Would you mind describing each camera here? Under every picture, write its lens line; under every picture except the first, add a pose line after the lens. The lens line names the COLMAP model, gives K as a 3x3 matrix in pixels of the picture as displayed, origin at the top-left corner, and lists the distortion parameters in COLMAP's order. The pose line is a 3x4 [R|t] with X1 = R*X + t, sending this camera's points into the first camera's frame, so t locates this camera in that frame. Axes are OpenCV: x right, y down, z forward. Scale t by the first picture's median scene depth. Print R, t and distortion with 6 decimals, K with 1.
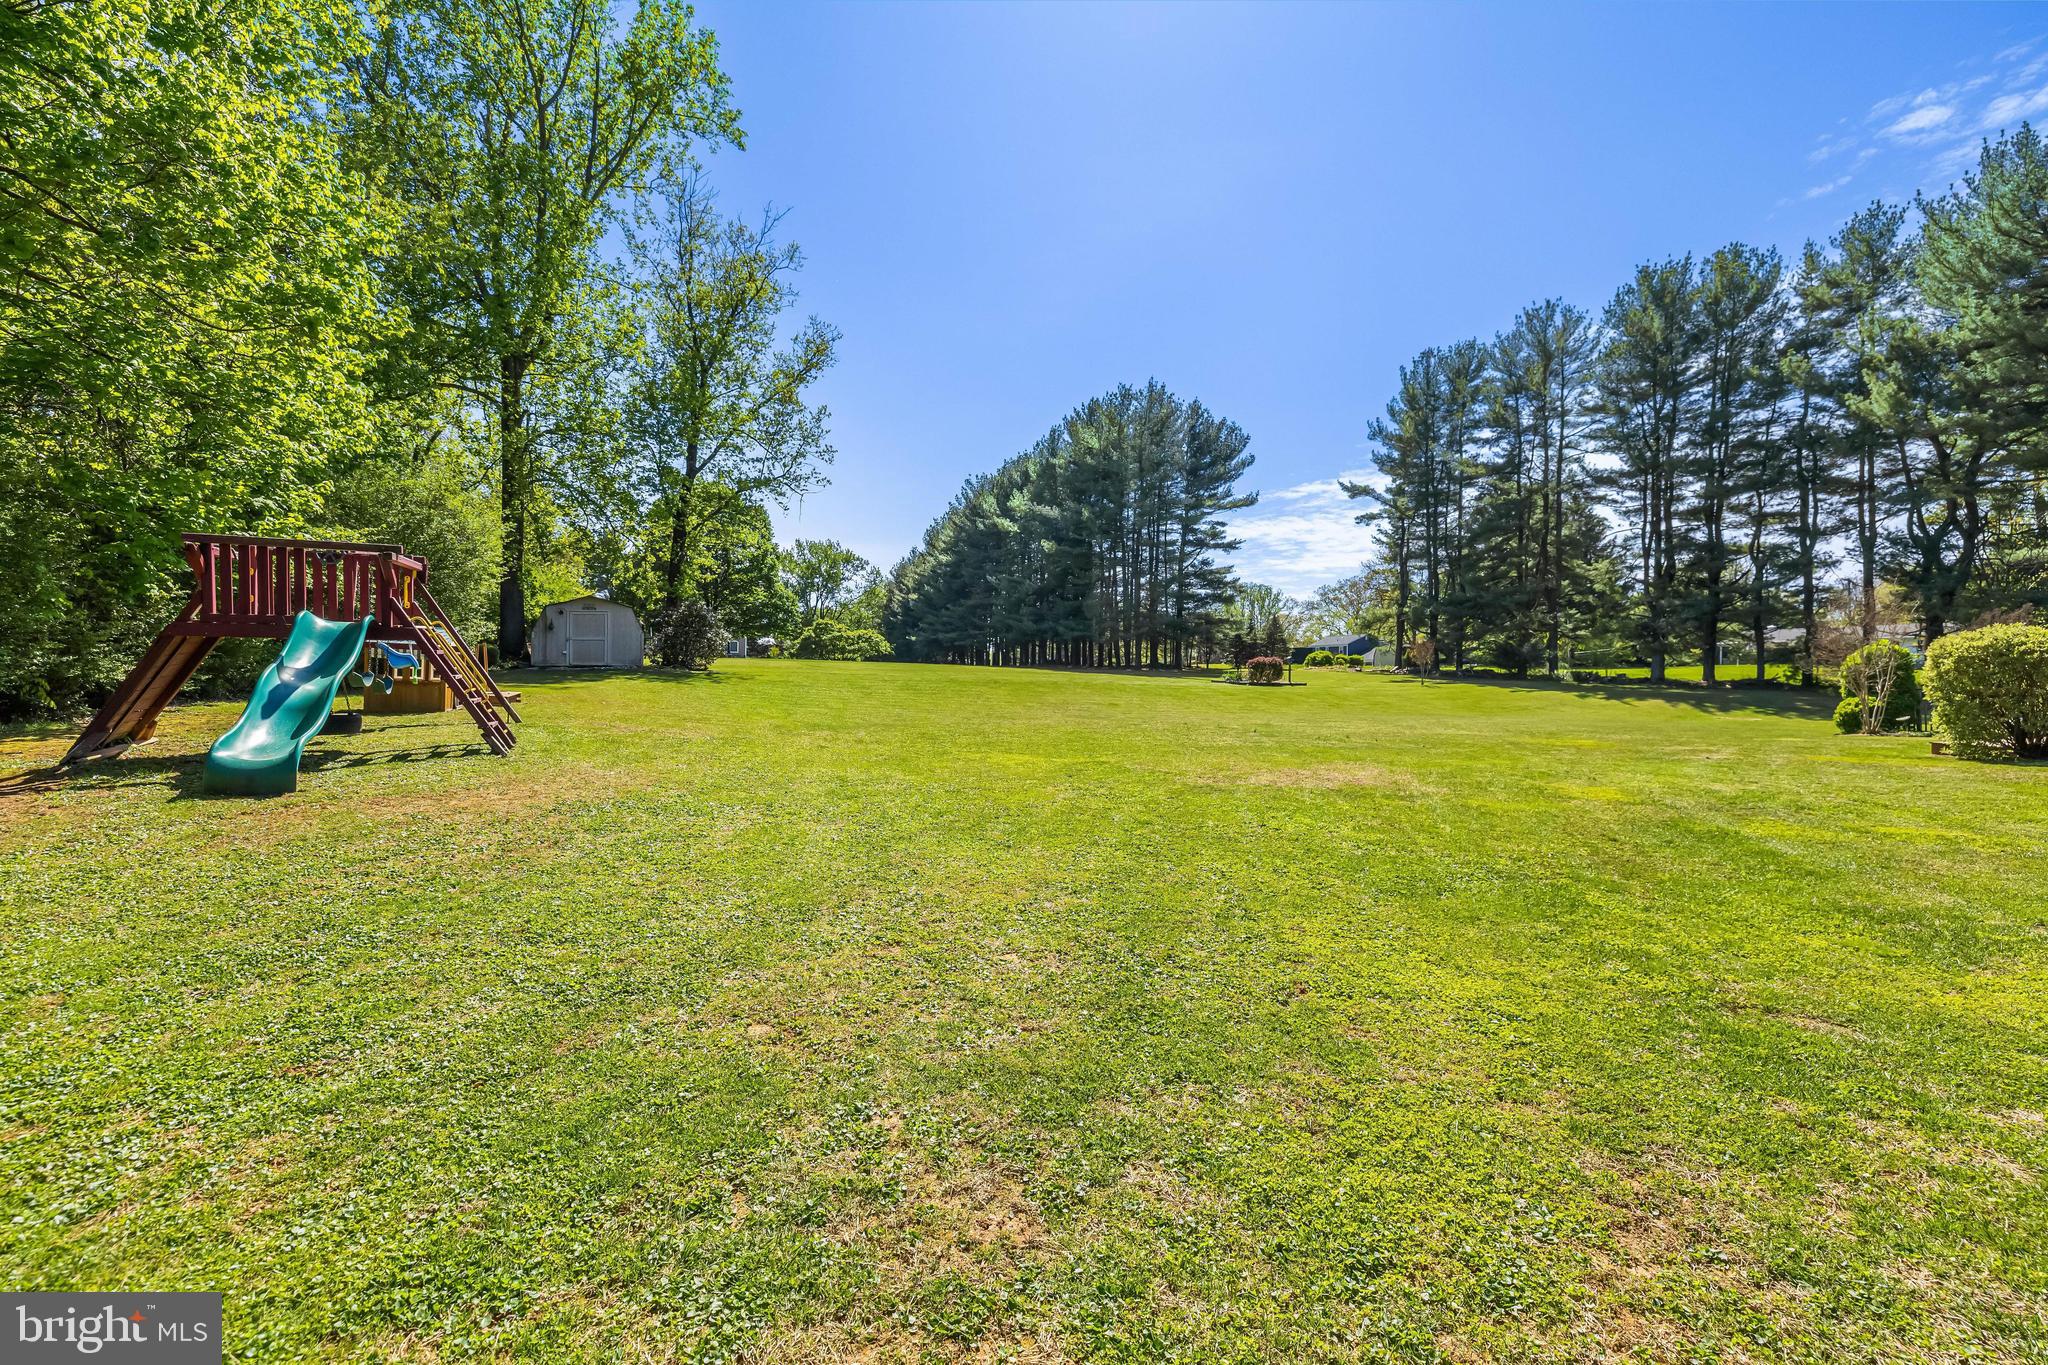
lens RADIAL K [[855.9, 0, 1028.2], [0, 855.9, 680.5], [0, 0, 1]] dist [0.003011, 0.000014]
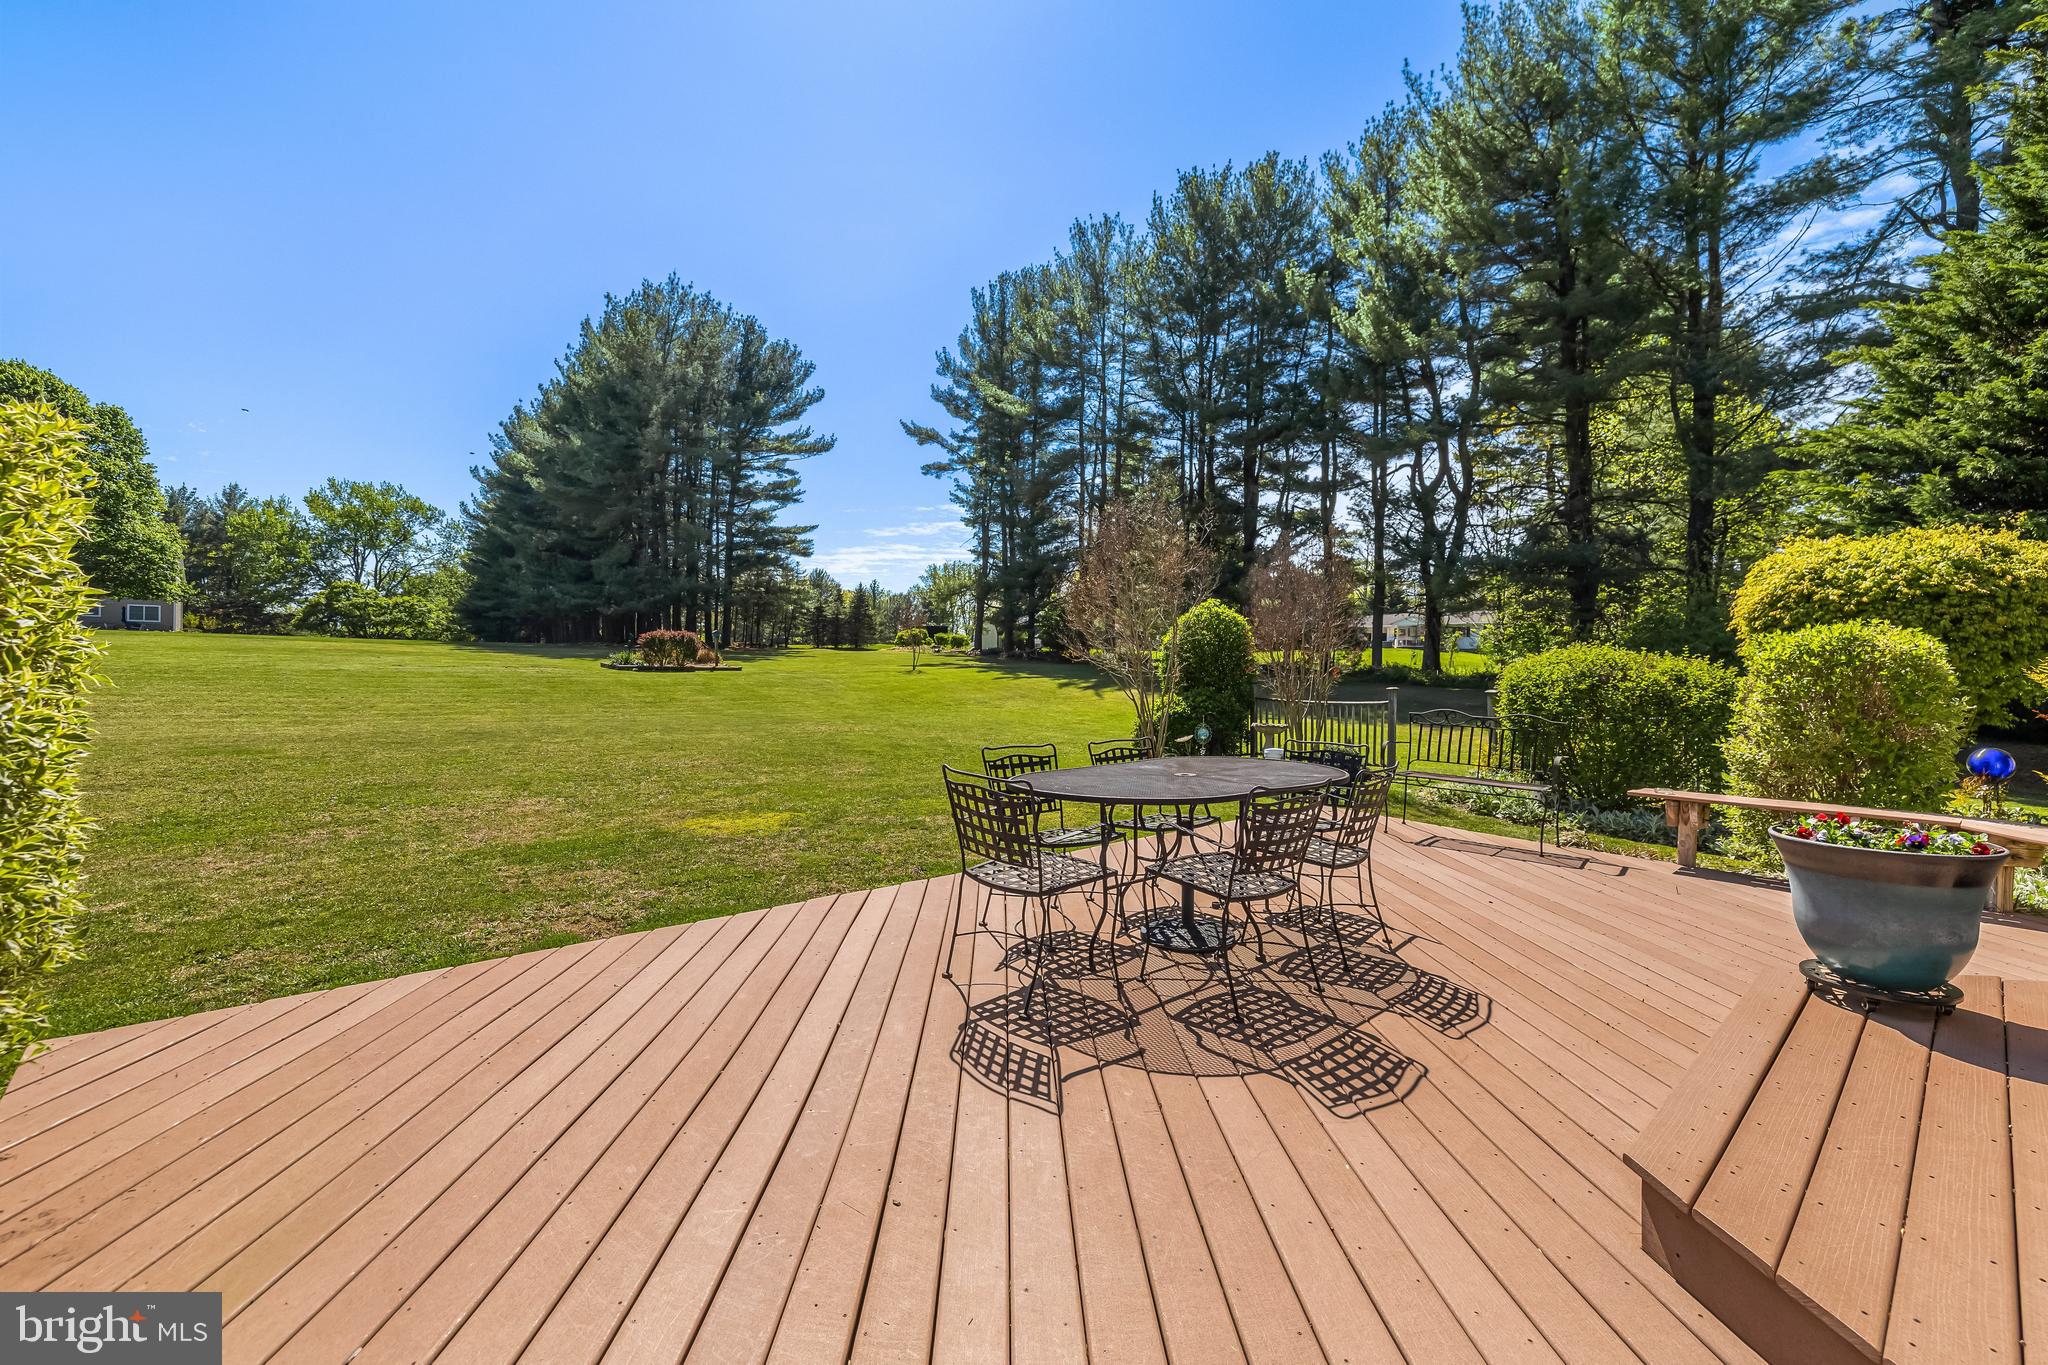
lens RADIAL K [[855.9, 0, 1033.5], [0, 855.9, 677.1], [0, 0, 1]] dist [0.003011, 0.000014]
pose [[0.962741, -0.001481, 0.270420, 0.266743], [-0.003170, 0.999854, 0.016763, -0.001445], [-0.270405, -0.016996, 0.962596, 0.171781]]
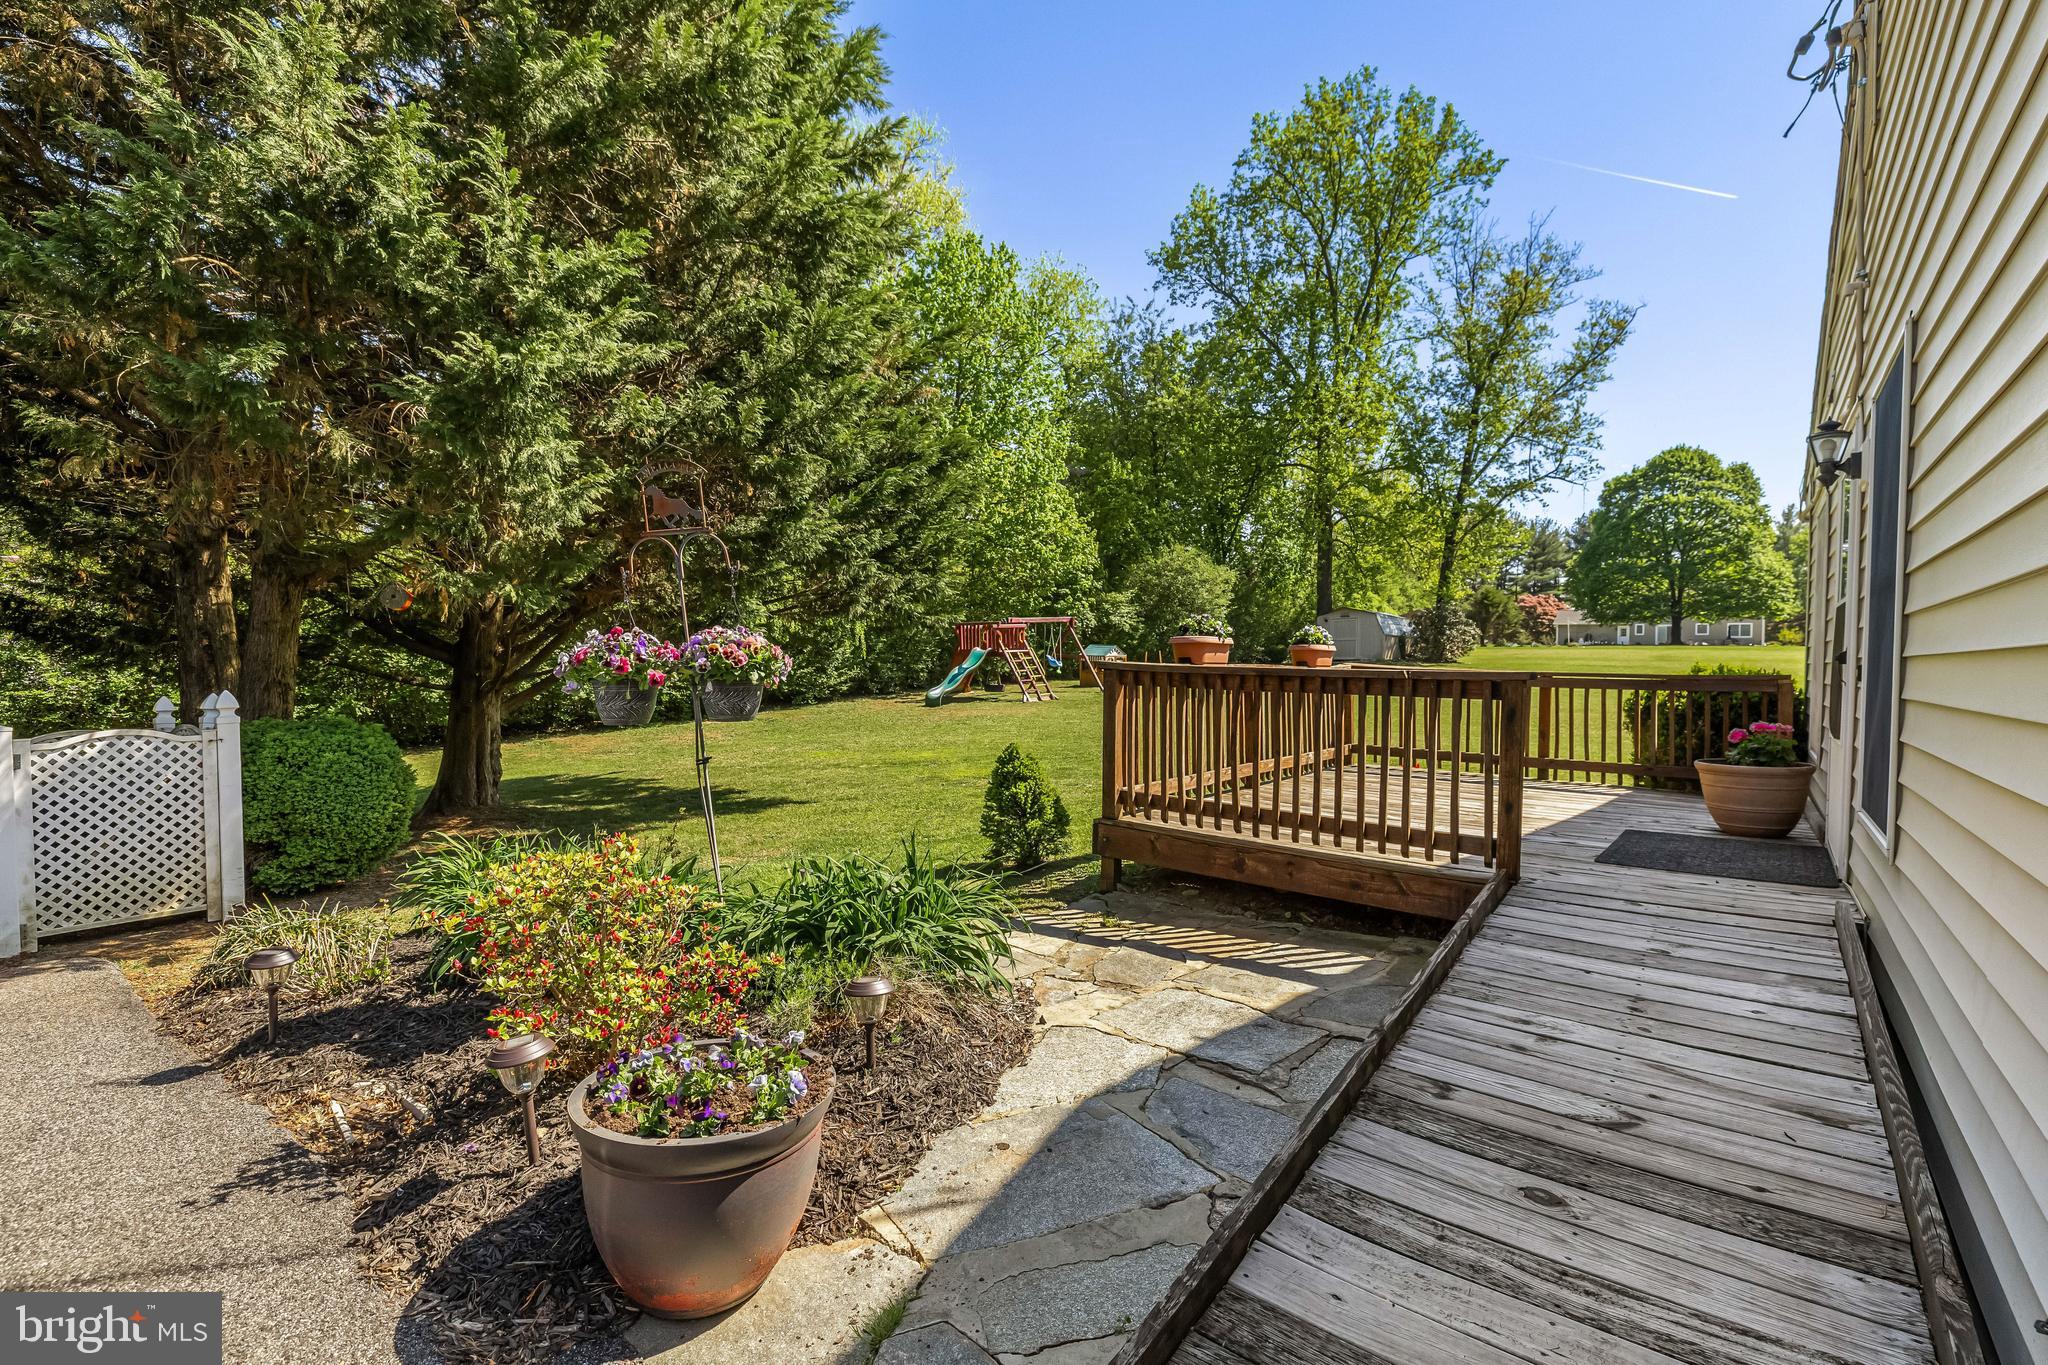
lens RADIAL K [[912.6, 0, 1035.1], [0, 912.6, 680.7], [0, 0, 1]] dist [-0.002205, 0.000833]
pose [[0.426316, 0.011634, -0.904500, 0.255508], [-0.001306, 0.999924, 0.012246, -0.001009], [0.904574, -0.004040, 0.426298, -0.008870]]
